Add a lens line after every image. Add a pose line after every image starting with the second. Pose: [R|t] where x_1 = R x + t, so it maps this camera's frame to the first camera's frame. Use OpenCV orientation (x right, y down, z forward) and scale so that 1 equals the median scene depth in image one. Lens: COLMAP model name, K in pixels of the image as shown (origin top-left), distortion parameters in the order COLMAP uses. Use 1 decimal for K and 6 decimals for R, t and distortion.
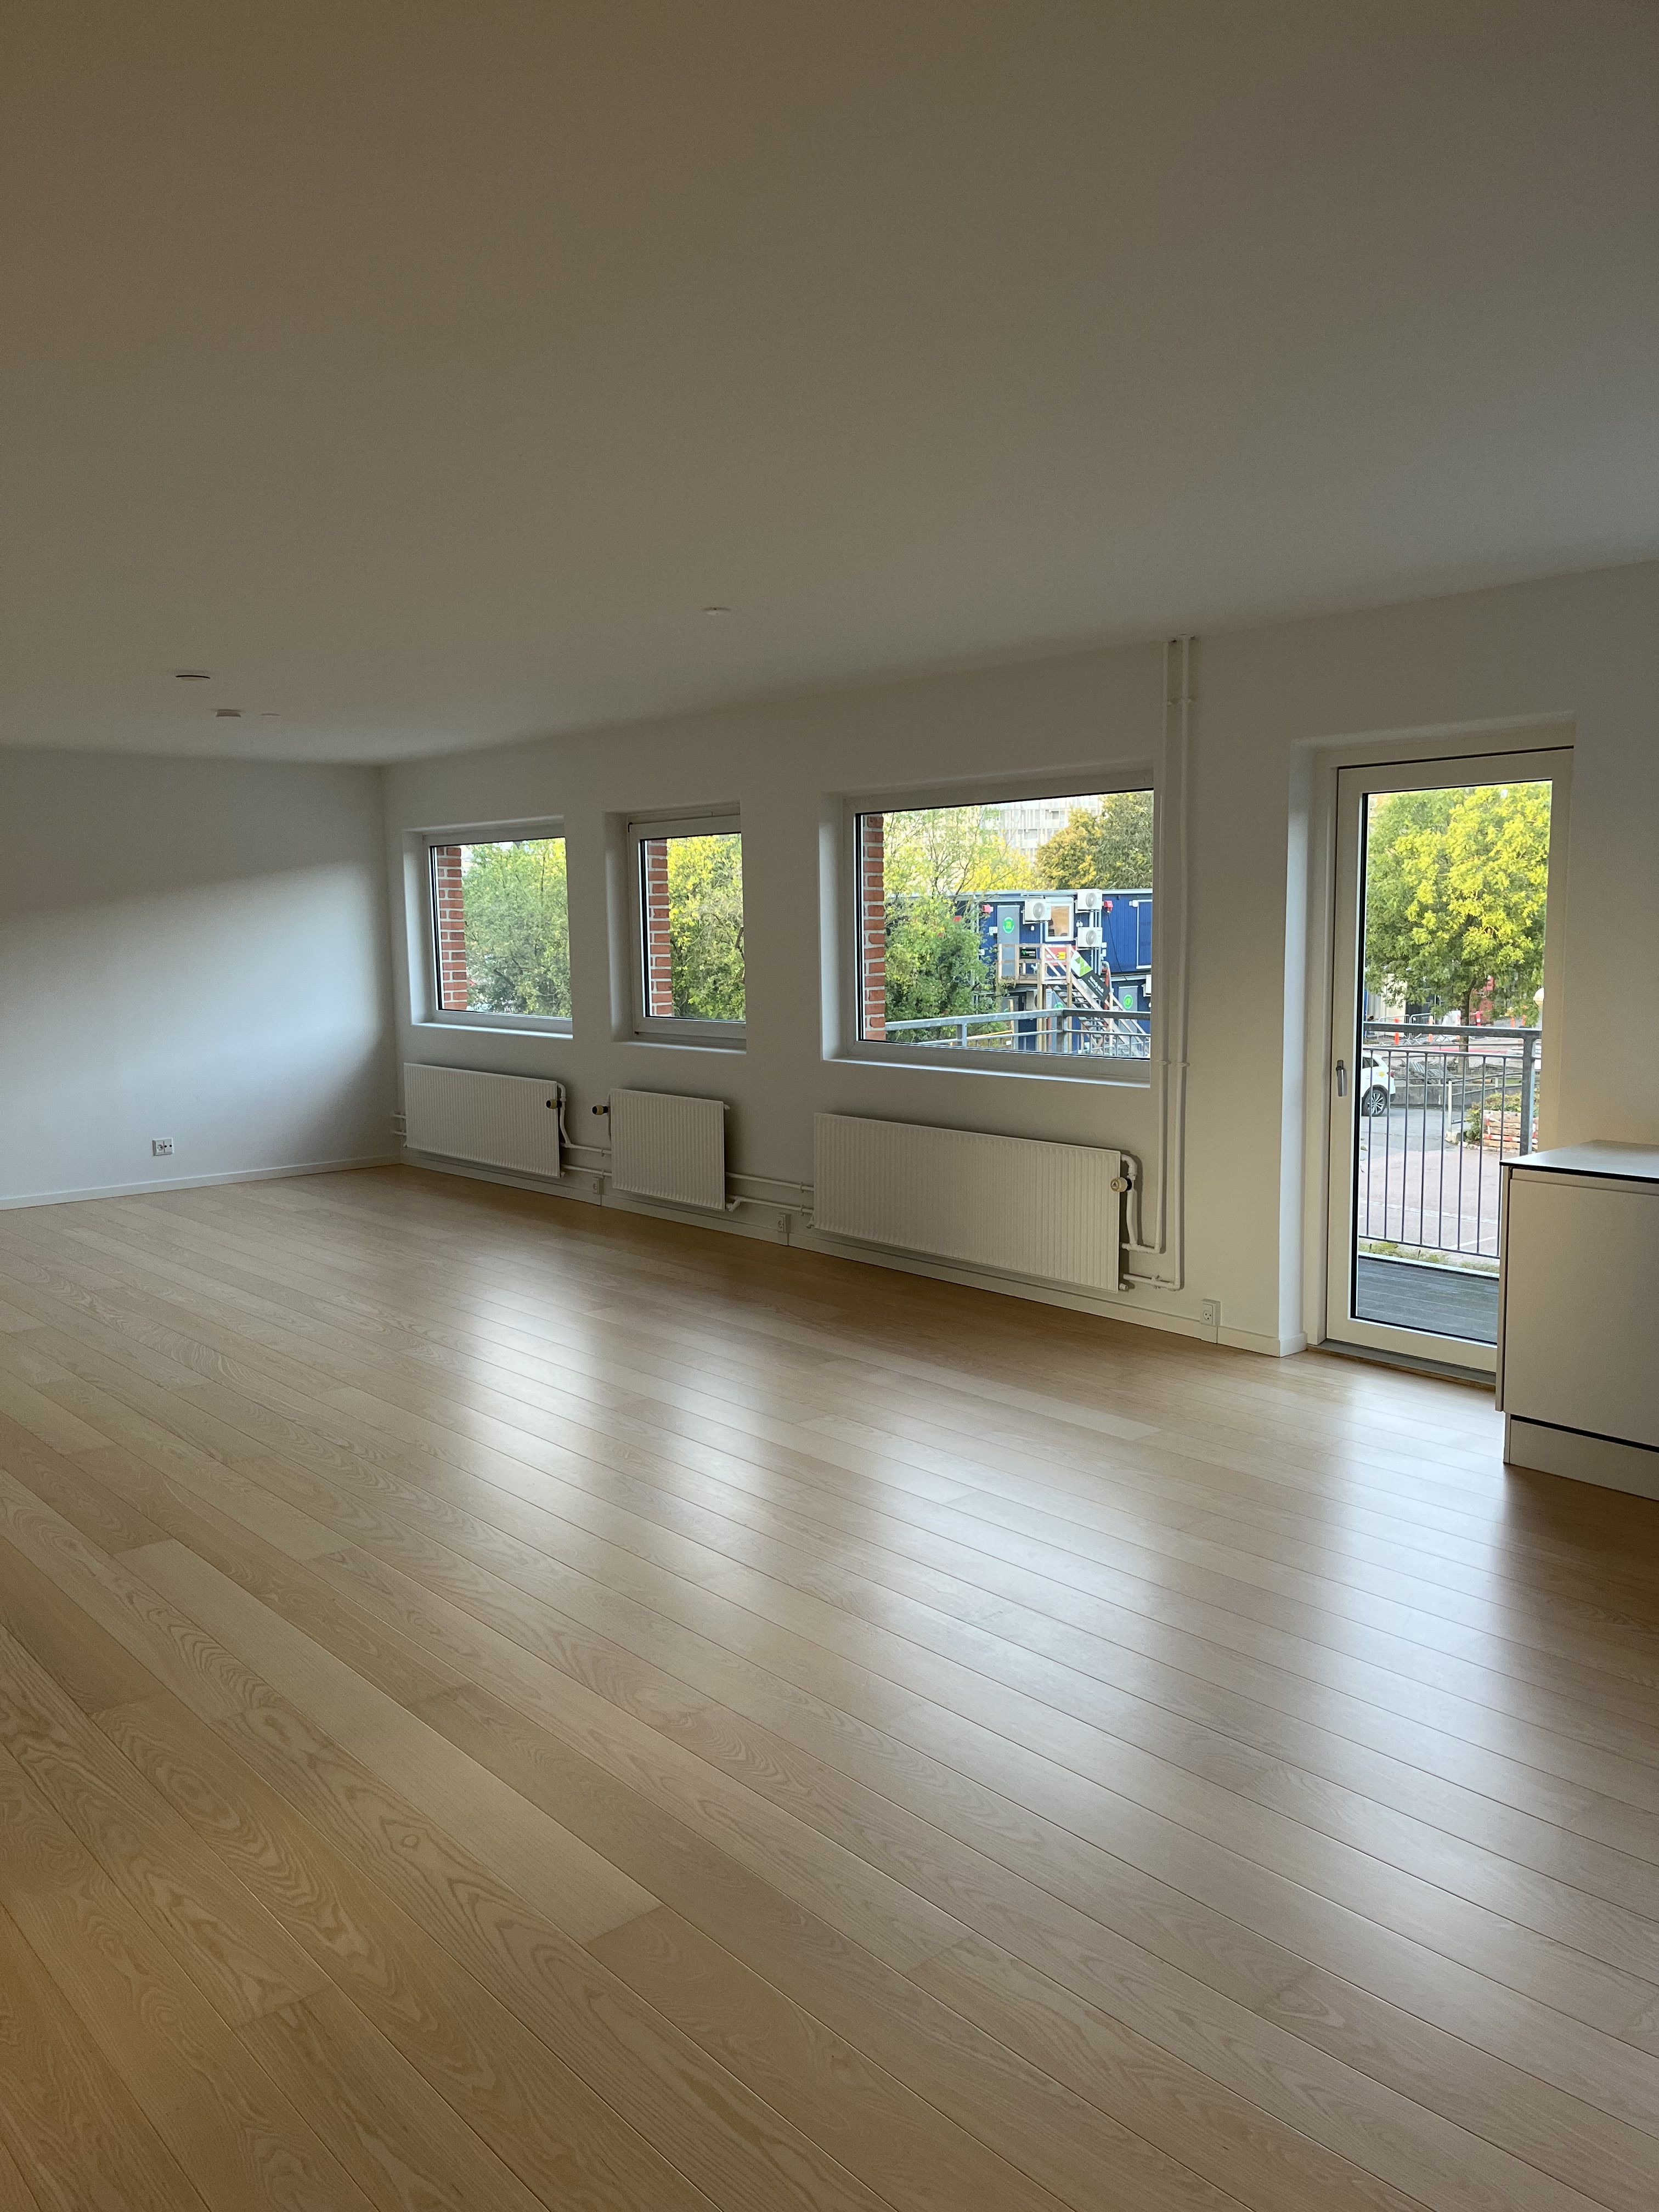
lens RADIAL K [[1647.9, 0, 829.5], [0, 1647.9, 1106.0], [0, 0, 1]] dist [0.044539, -0.039641]
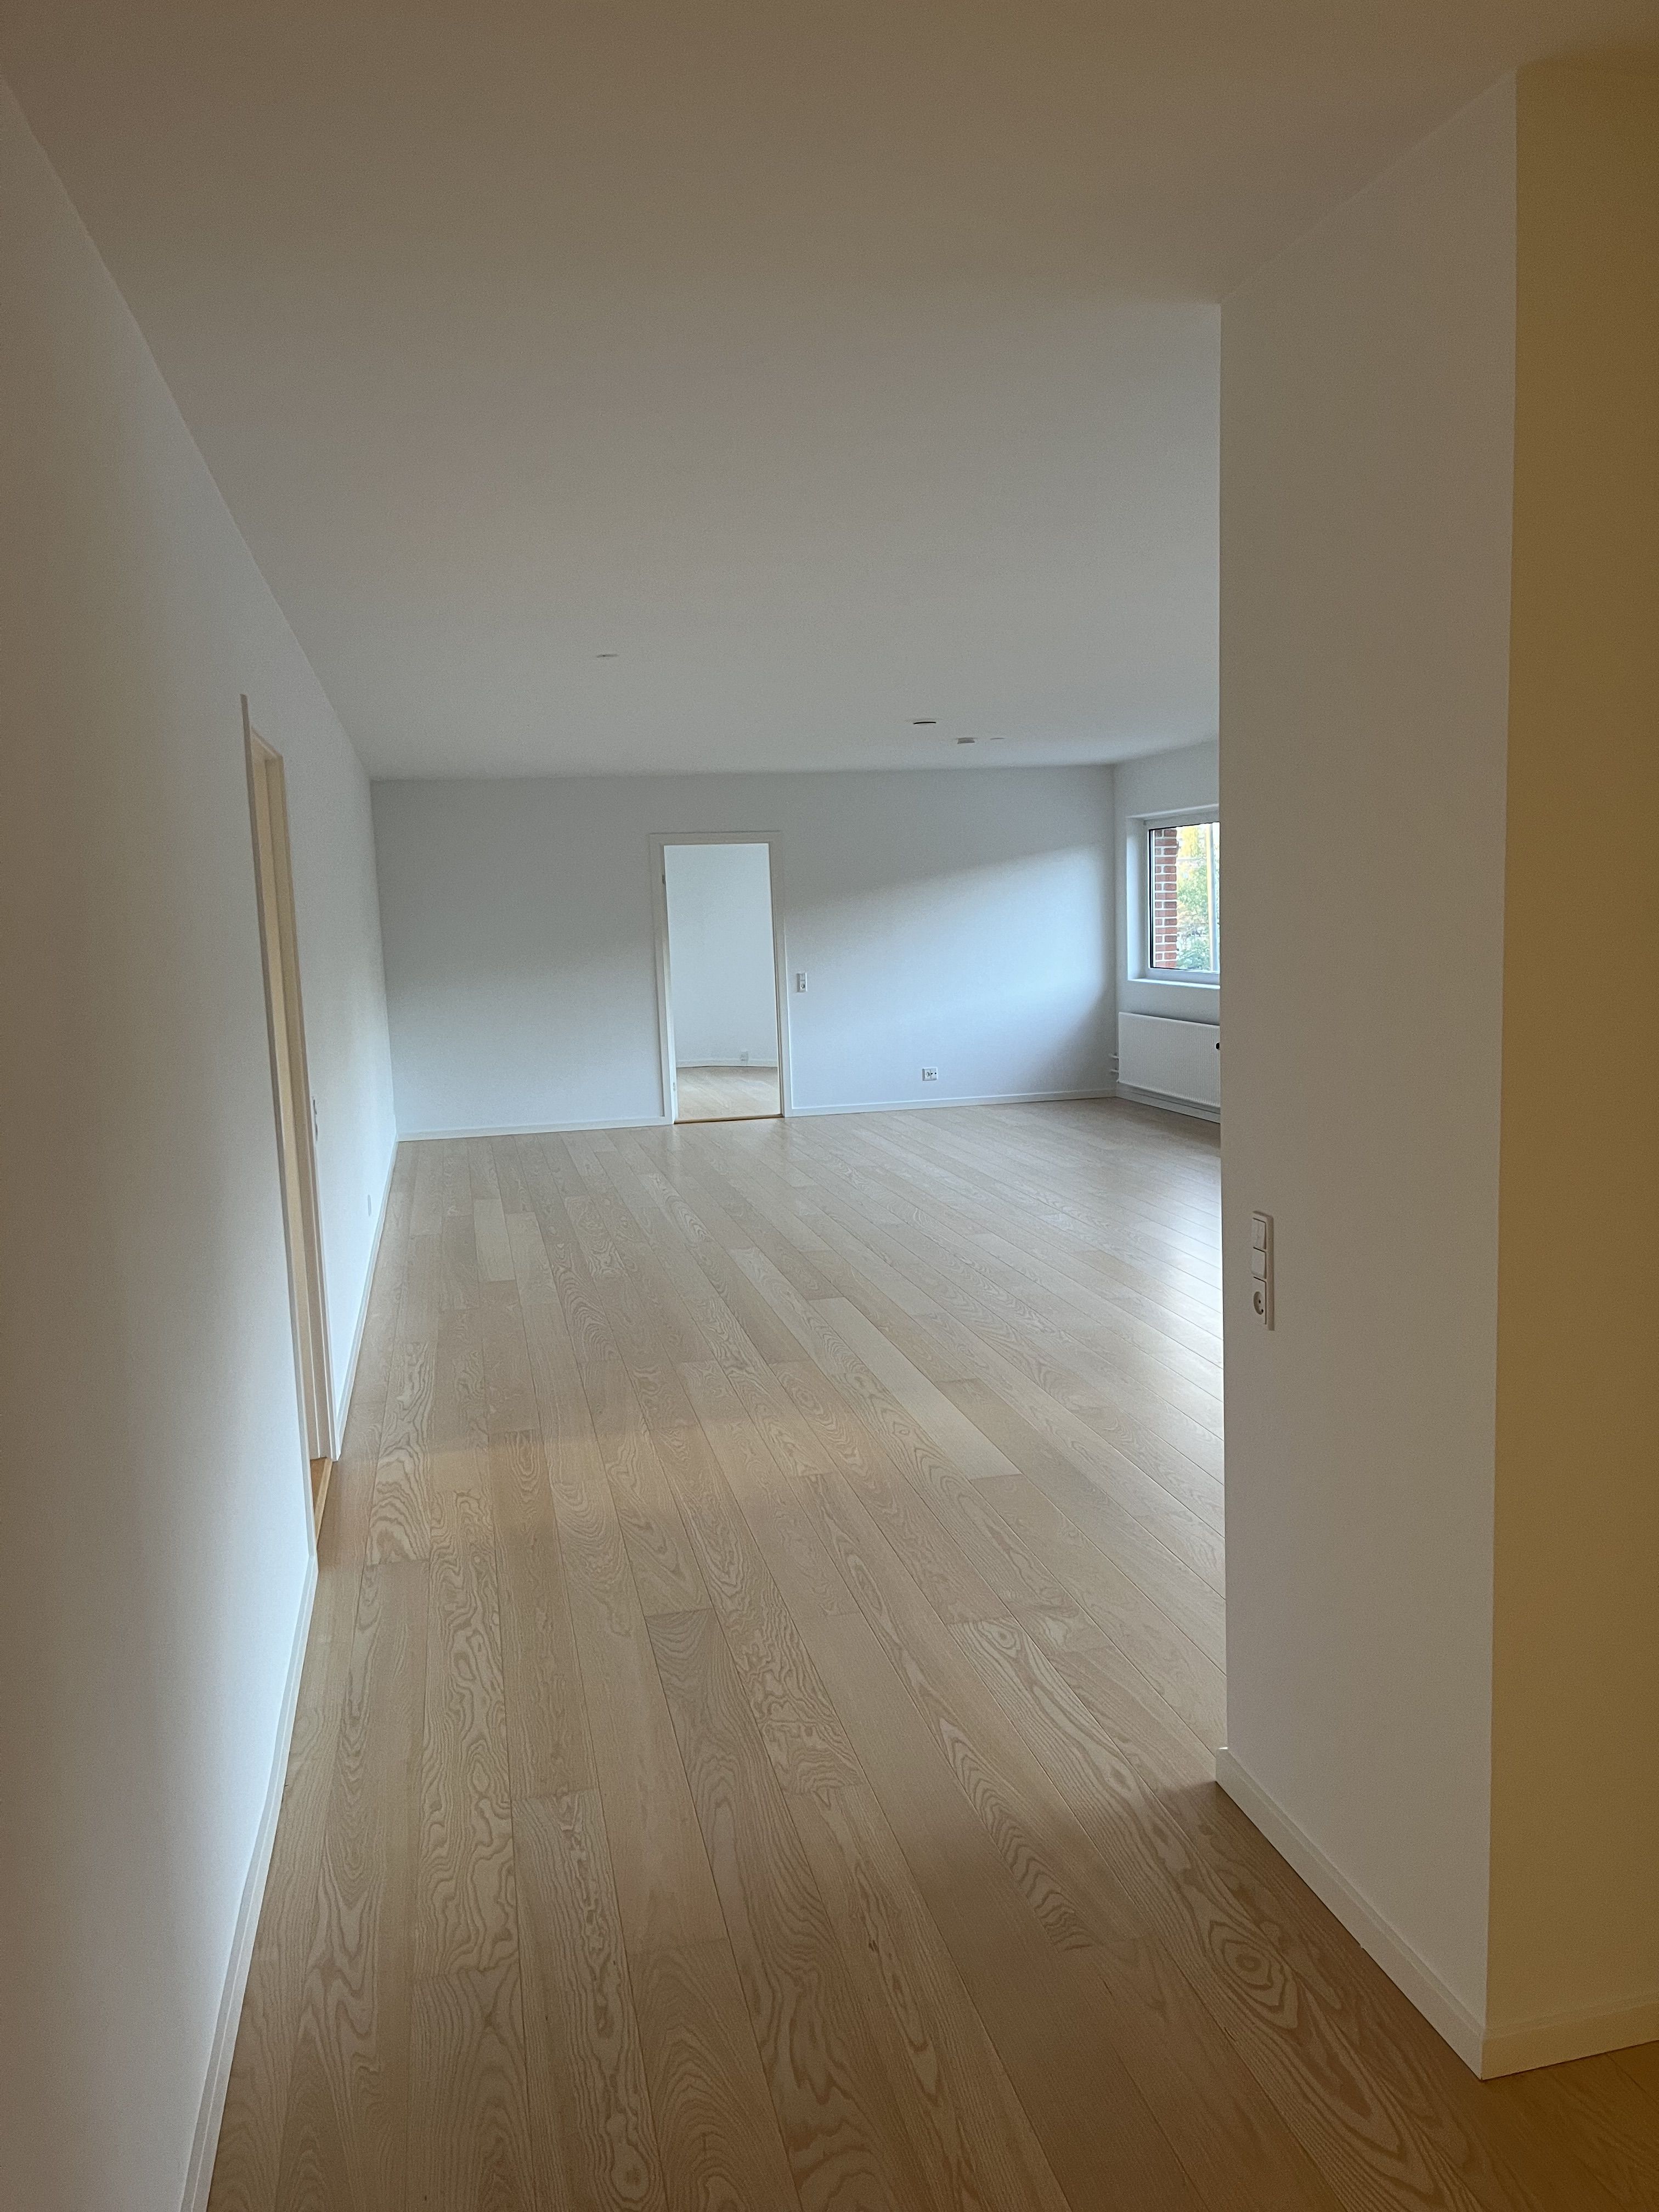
lens RADIAL K [[1647.9, 0, 829.5], [0, 1647.9, 1106.0], [0, 0, 1]] dist [0.044539, -0.039641]
pose [[0.875363, 0.037302, -0.482025, 0.185721], [-0.027850, 0.999254, 0.026753, 0.021193], [0.482664, -0.009995, 0.875749, -0.203871]]
